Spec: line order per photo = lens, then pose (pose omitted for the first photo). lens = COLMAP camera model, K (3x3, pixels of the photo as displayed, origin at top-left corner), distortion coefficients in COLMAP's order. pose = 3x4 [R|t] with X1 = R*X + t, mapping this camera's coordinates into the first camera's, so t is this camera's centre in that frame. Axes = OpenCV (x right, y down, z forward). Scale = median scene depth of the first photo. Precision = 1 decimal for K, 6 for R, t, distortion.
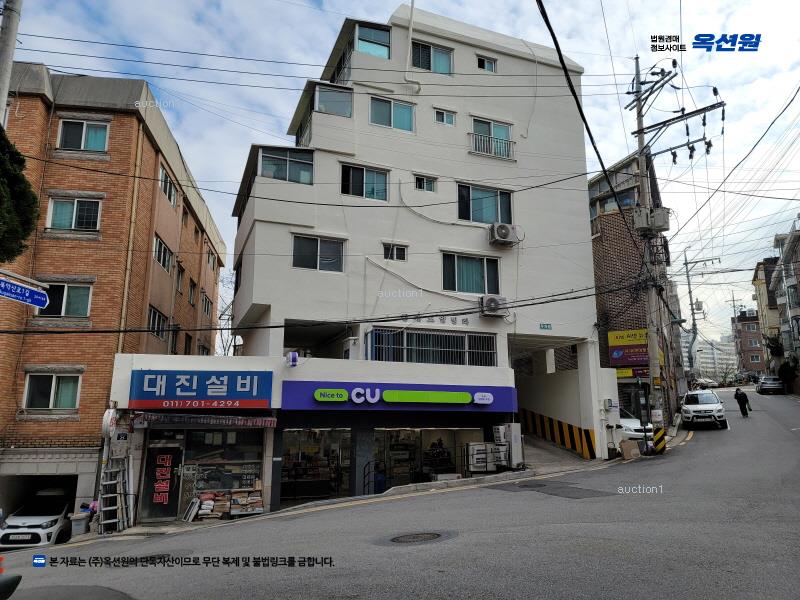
lens RADIAL K [[567.2, 0, 412.1], [0, 567.2, 305.2], [0, 0, 1]] dist [0.059384, -0.004614]
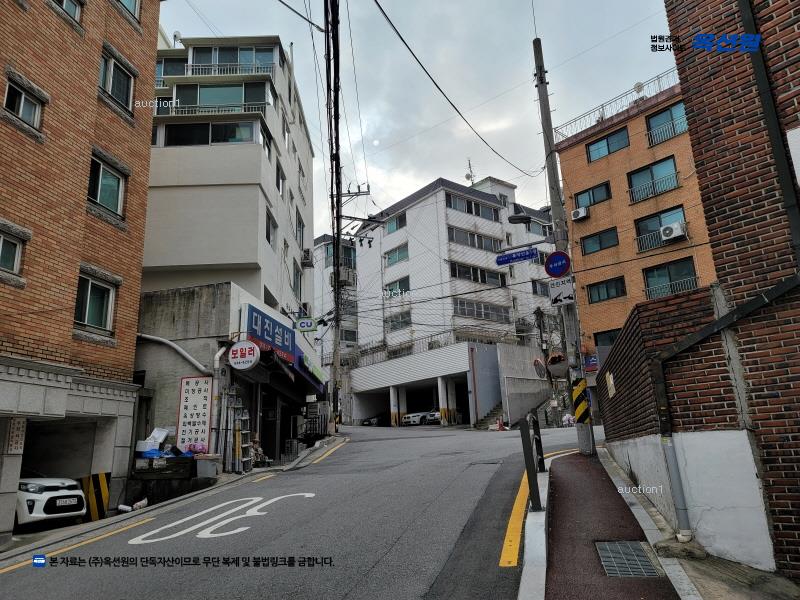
lens RADIAL K [[569.9, 0, 400.6], [0, 569.9, 298.0], [0, 0, 1]] dist [0.089617, -0.079517]
pose [[0.372800, 0.237648, 0.896964, -0.914017], [-0.156451, 0.968907, -0.191684, 0.180494], [-0.914628, -0.068871, 0.398388, 0.287525]]
